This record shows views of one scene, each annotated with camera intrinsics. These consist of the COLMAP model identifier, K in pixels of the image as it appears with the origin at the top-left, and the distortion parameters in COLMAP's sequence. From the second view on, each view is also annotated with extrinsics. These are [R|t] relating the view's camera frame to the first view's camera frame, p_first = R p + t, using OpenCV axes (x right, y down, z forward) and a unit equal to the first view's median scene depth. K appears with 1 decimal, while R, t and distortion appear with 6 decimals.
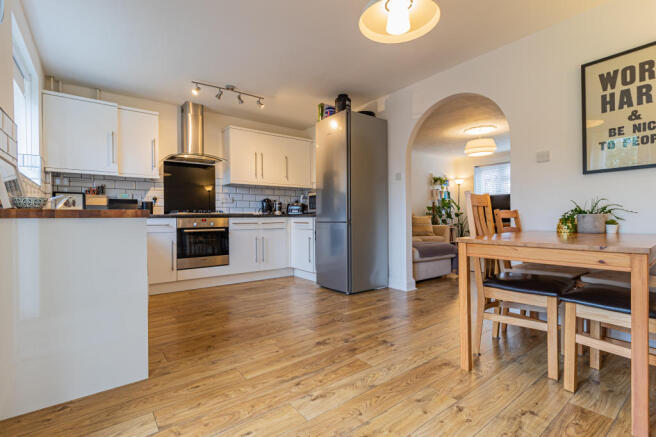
lens RADIAL K [[304.3, 0, 328.0], [0, 304.3, 218.5], [0, 0, 1]] dist [0.003347, 0.000171]
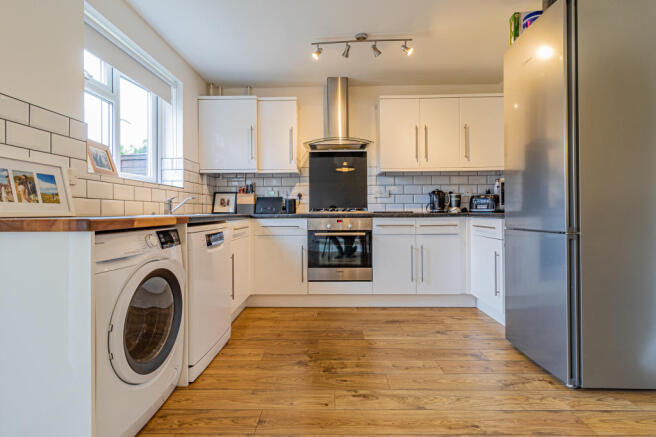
lens RADIAL K [[309.2, 0, 327.5], [0, 309.2, 209.6], [0, 0, 1]] dist [0.000499, 0.000007]
pose [[0.776949, -0.003603, -0.629553, 0.067801], [-0.000764, 0.999977, -0.006665, -0.018093], [0.629563, 0.005660, 0.776929, 0.358096]]
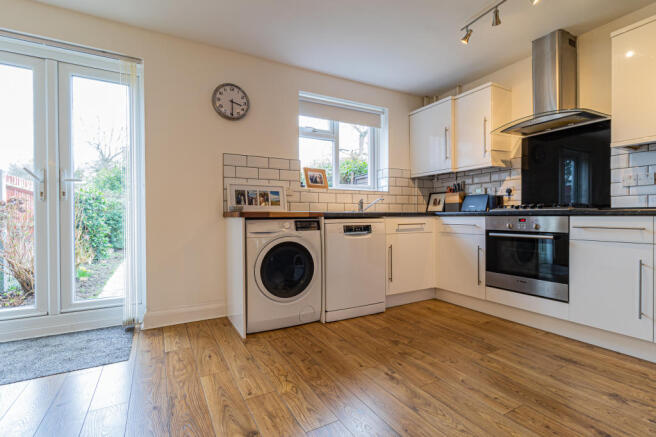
lens RADIAL K [[310.1, 0, 328.0], [0, 310.1, 218.5], [0, 0, 1]] dist [0.000806, 0.000189]
pose [[-0.156904, 0.014402, -0.987509, 0.295574], [0.001680, 0.999896, 0.014316, -0.007178], [0.987612, 0.000587, -0.156912, 0.689150]]
